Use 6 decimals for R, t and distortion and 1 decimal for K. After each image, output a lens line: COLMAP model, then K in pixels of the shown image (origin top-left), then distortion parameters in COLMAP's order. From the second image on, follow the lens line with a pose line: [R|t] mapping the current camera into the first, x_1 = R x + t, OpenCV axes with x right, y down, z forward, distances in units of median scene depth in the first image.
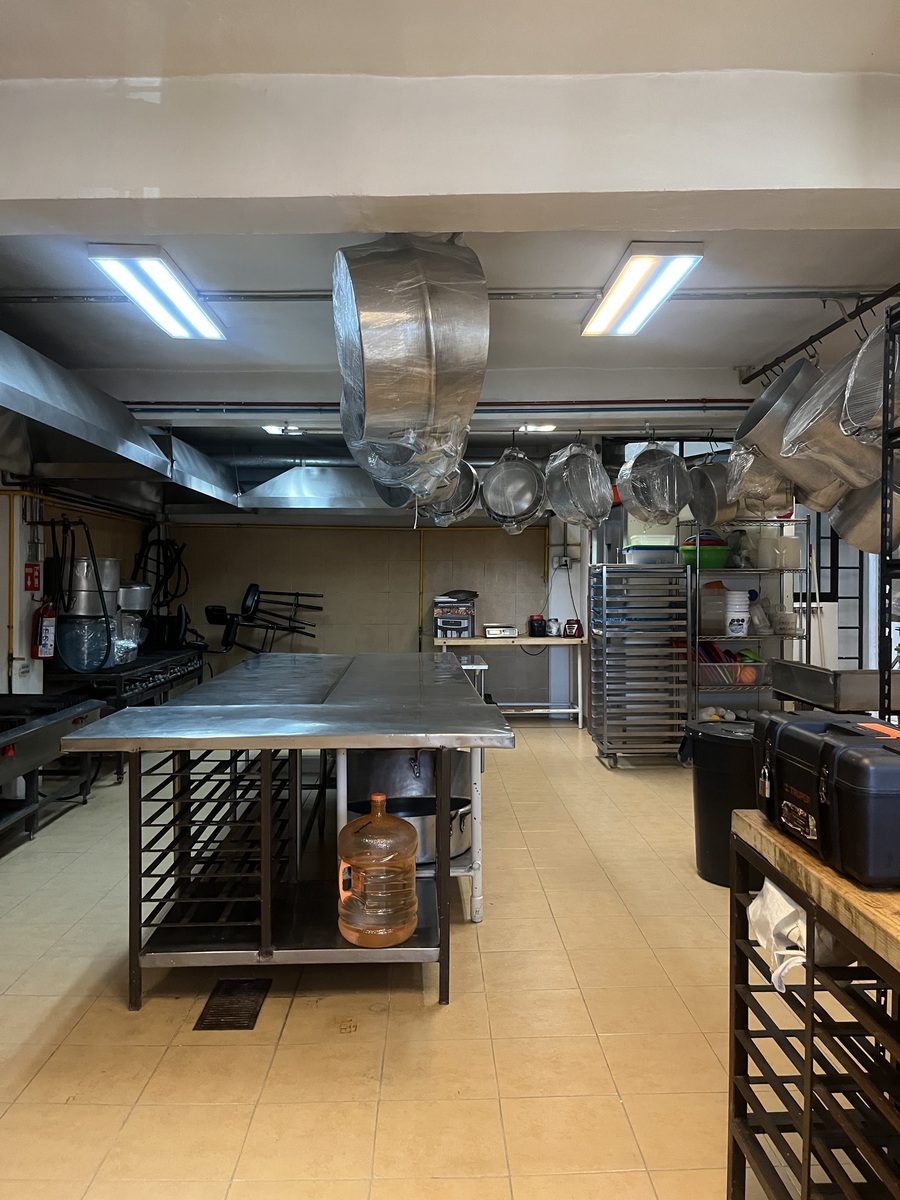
lens RADIAL K [[911.9, 0, 451.6], [0, 911.9, 592.2], [0, 0, 1]] dist [0.100841, -0.100046]
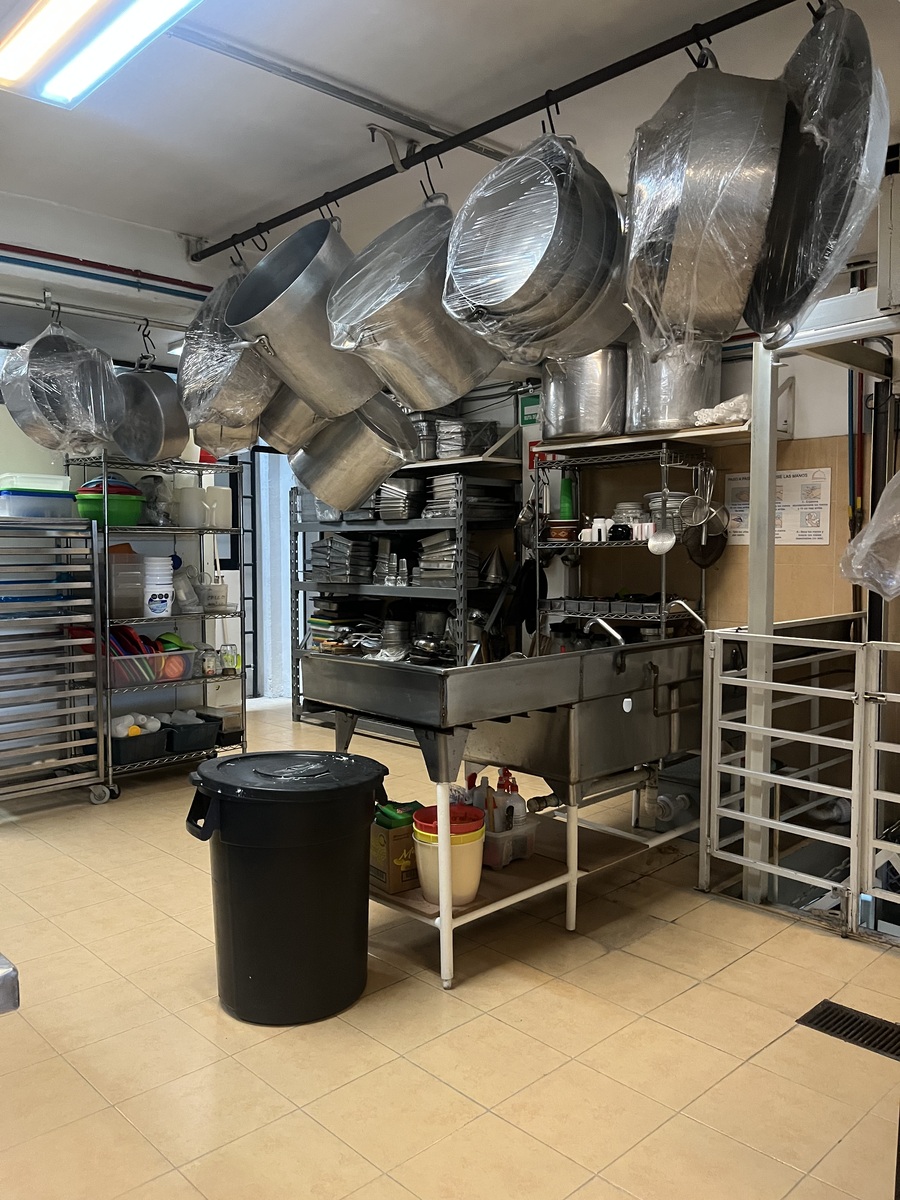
lens RADIAL K [[911.9, 0, 451.6], [0, 911.9, 592.2], [0, 0, 1]] dist [0.100841, -0.100046]
pose [[0.734890, -0.033756, 0.677345, -0.022046], [0.011705, 0.999243, 0.037099, 0.002552], [-0.678085, -0.019336, 0.734729, 0.287906]]
